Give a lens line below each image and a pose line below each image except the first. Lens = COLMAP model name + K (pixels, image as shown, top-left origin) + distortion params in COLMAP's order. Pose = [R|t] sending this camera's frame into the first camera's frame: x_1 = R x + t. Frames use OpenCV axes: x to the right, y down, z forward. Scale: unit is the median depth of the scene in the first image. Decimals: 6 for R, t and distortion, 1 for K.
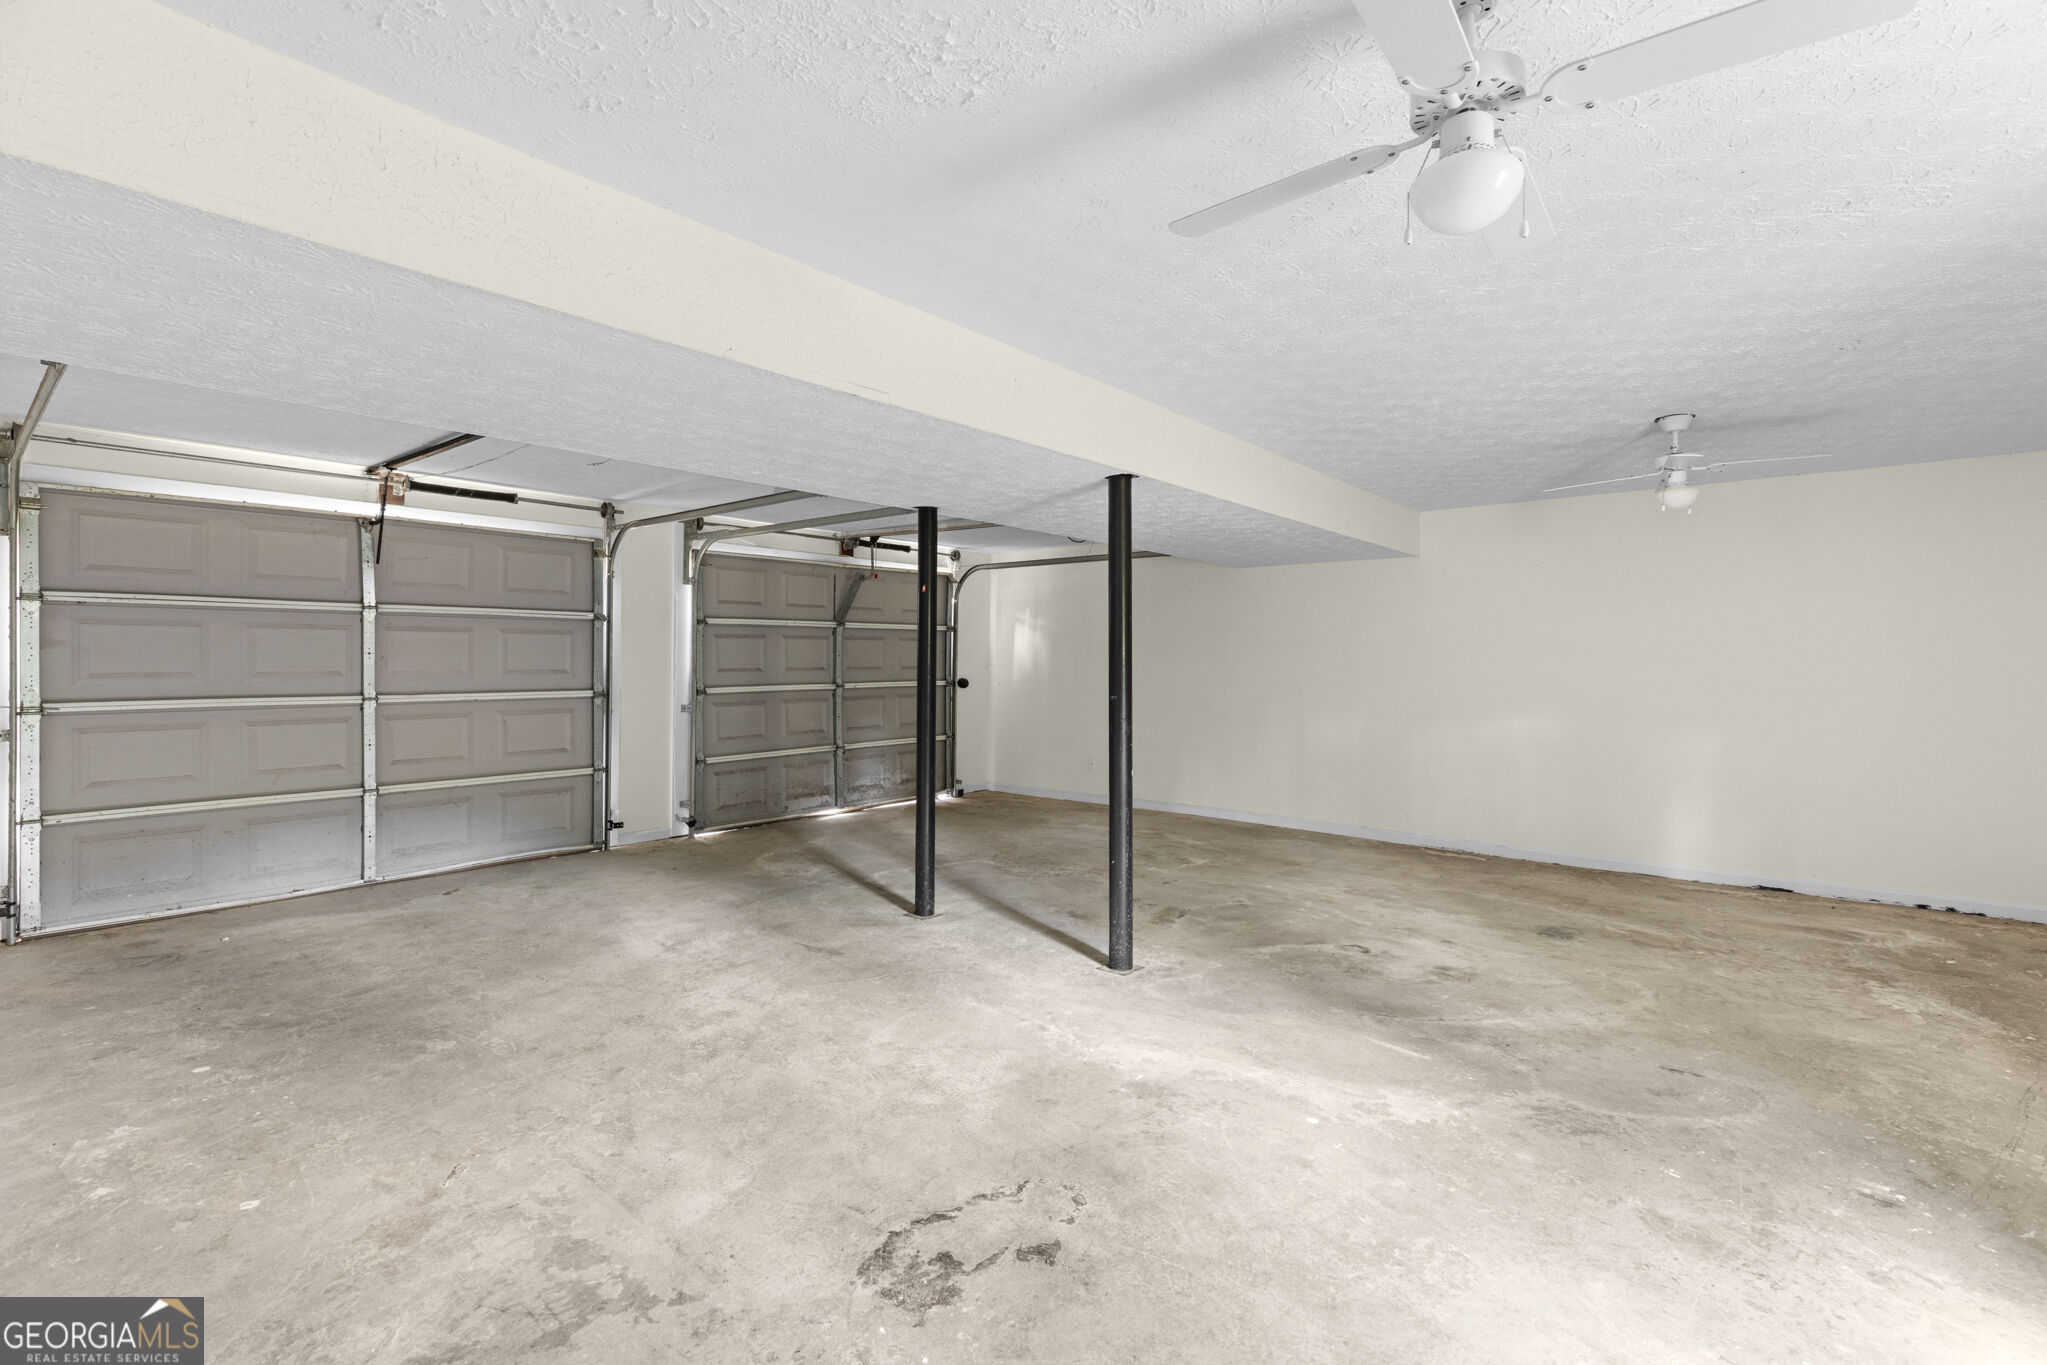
lens RADIAL K [[919.5, 0, 1021.0], [0, 919.5, 659.1], [0, 0, 1]] dist [0.004445, 0.000190]
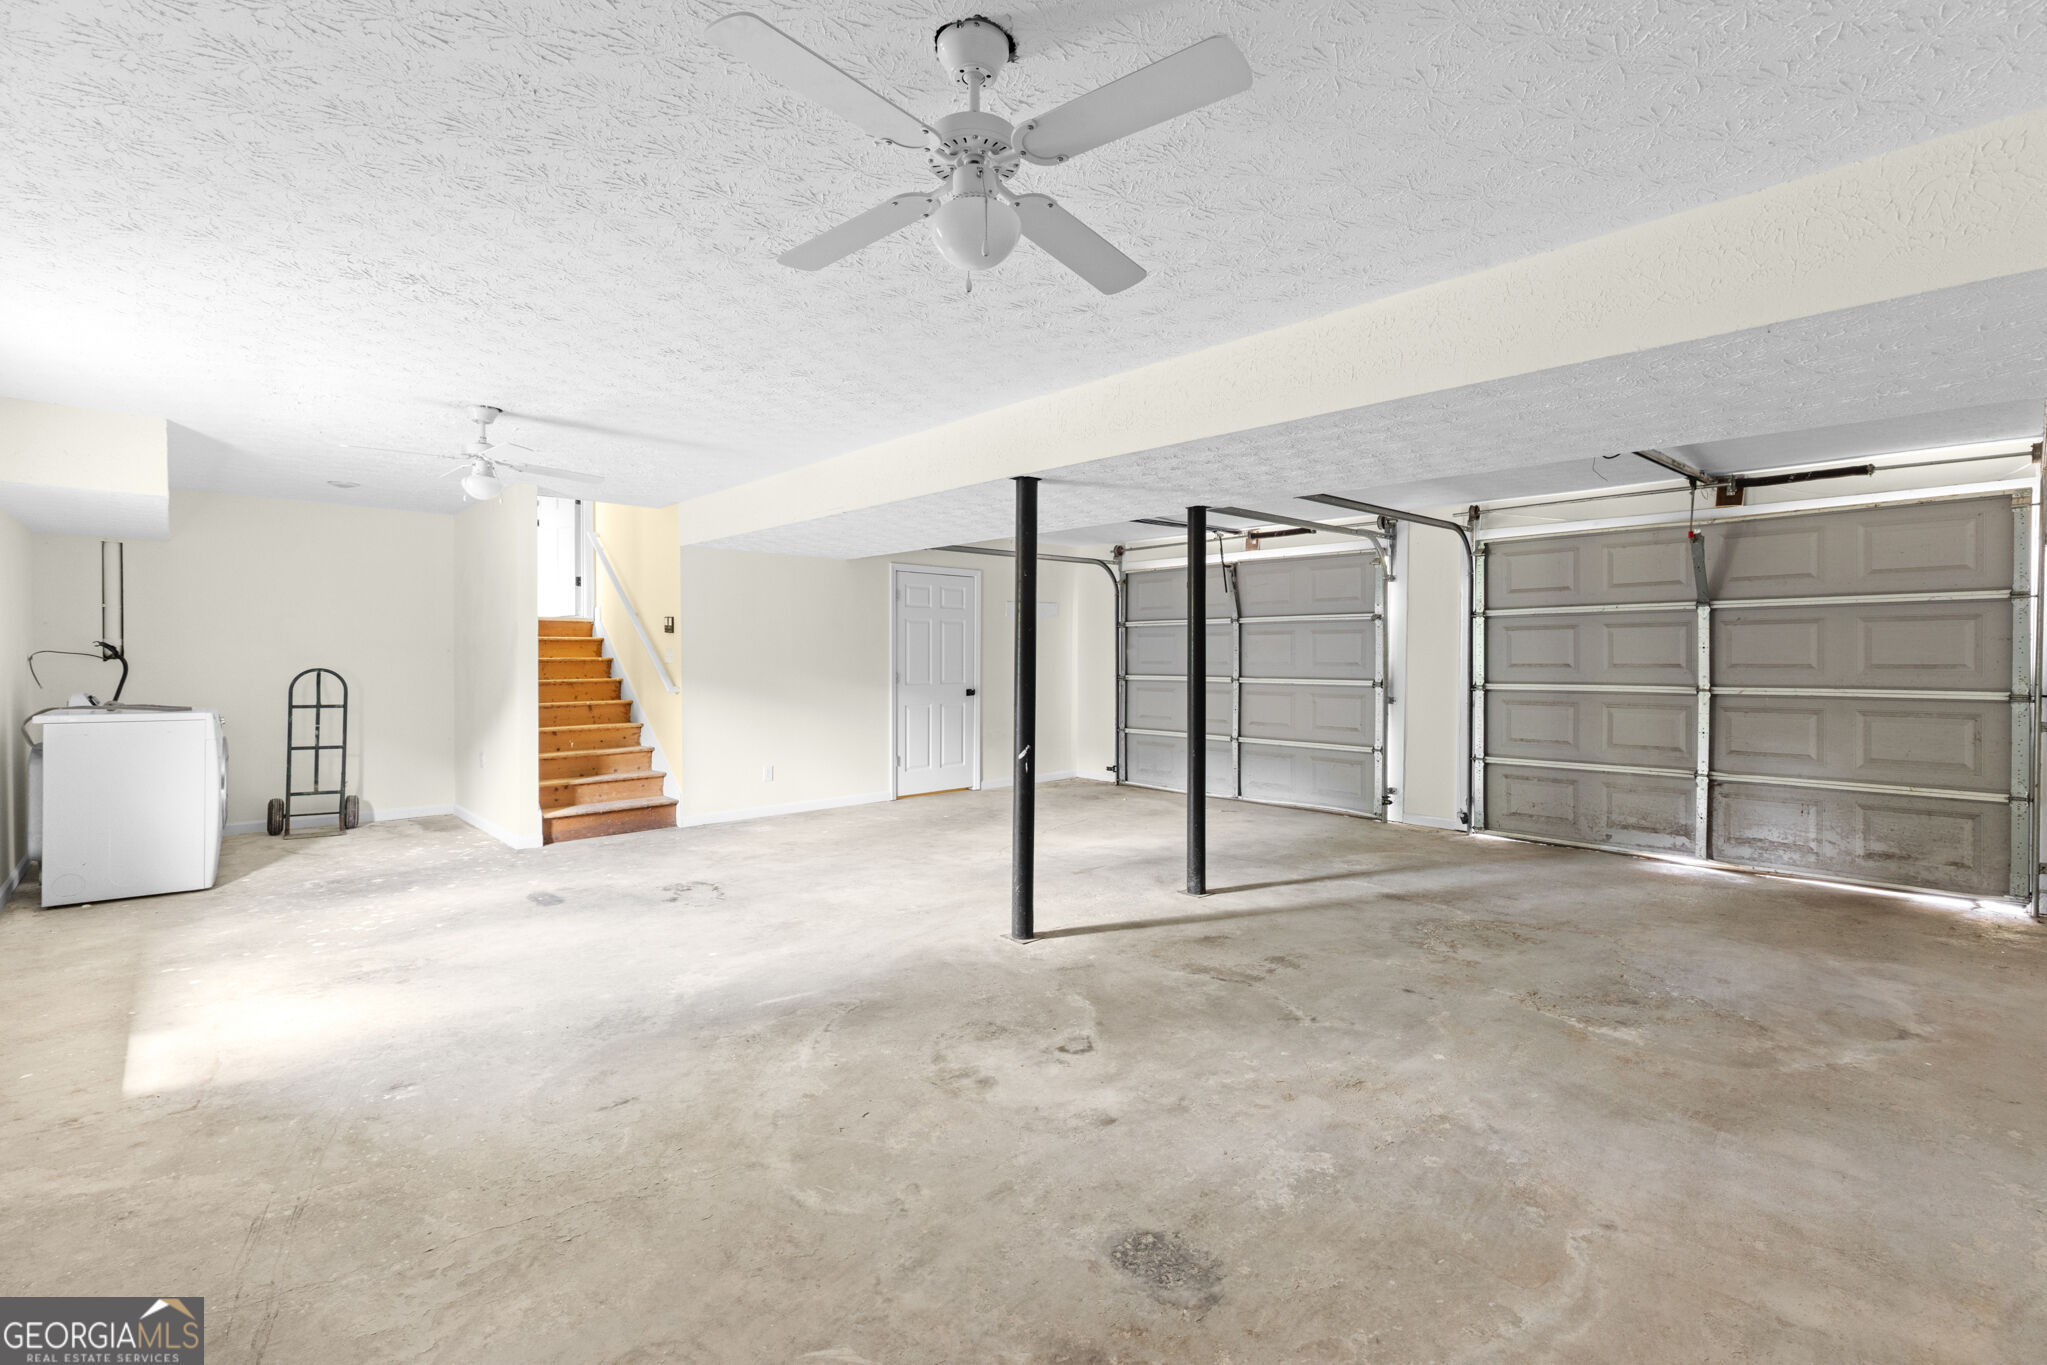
lens RADIAL K [[917.7, 0, 1027.5], [0, 917.7, 671.0], [0, 0, 1]] dist [0.002316, 0.000140]
pose [[-0.114261, 0.014302, -0.993348, 1.014906], [-0.001712, 0.999892, 0.014593, 0.008164], [0.993449, 0.003368, -0.114224, 0.978735]]
